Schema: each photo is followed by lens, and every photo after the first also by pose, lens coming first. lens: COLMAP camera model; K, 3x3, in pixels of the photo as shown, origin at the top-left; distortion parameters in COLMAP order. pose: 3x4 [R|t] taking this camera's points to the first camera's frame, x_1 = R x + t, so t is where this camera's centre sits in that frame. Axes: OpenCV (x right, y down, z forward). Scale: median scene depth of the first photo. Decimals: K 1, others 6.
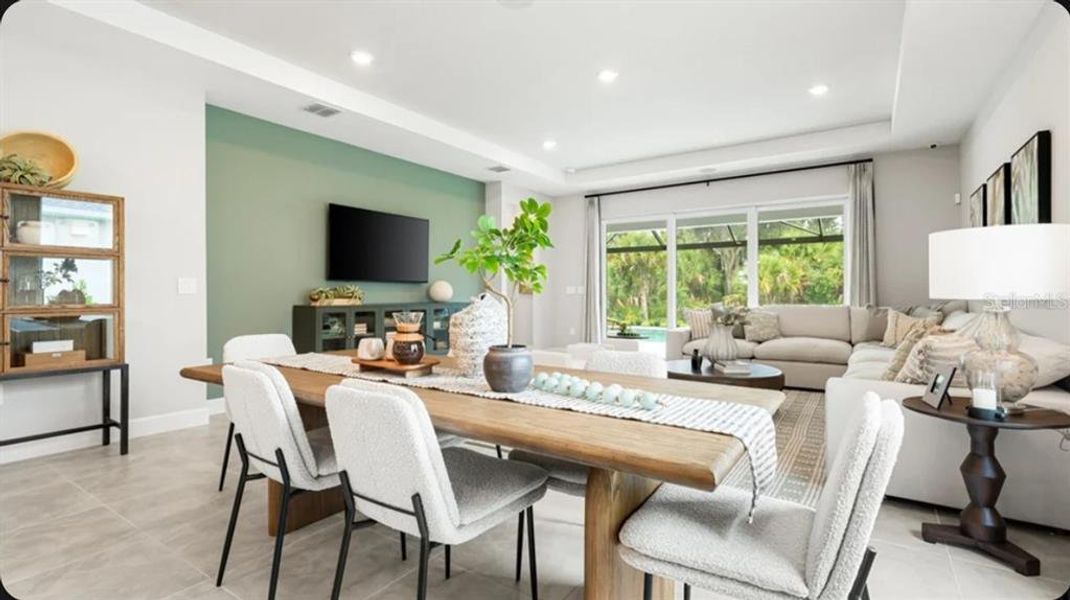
lens RADIAL K [[486.9, 0, 543.1], [0, 486.9, 289.5], [0, 0, 1]] dist [-0.002923, -0.000291]
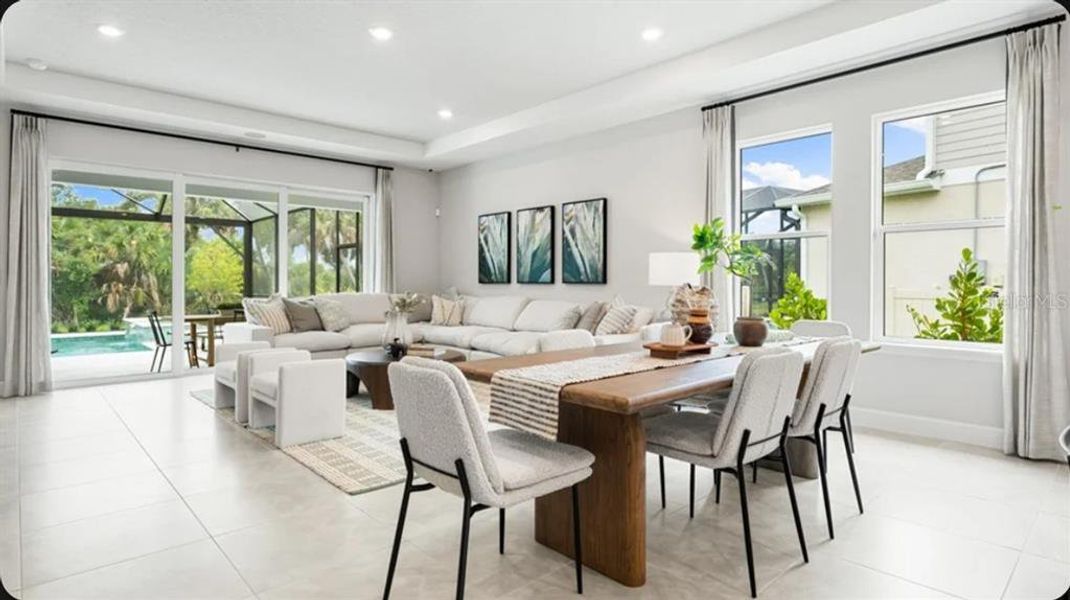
lens RADIAL K [[552.2, 0, 535.9], [0, 552.2, 293.1], [0, 0, 1]] dist [-0.000993, -0.001699]
pose [[0.229629, -0.016497, 0.973138, -0.525656], [-0.010780, 0.999752, 0.019492, 0.003294], [-0.973219, -0.014966, 0.229394, 0.335543]]
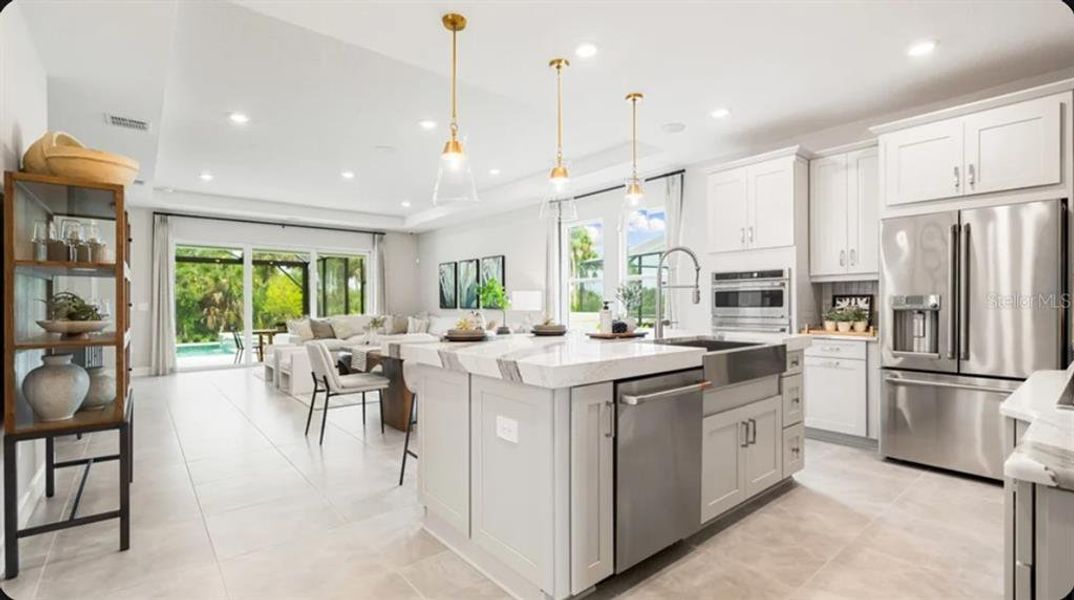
lens RADIAL K [[470.3, 0, 536.8], [0, 470.3, 316.1], [0, 0, 1]] dist [-0.014036, -0.000243]
pose [[0.275019, -0.024431, 0.961128, -0.810066], [-0.004427, 0.999634, 0.026677, -0.010869], [-0.961428, -0.011591, 0.274811, -0.020827]]
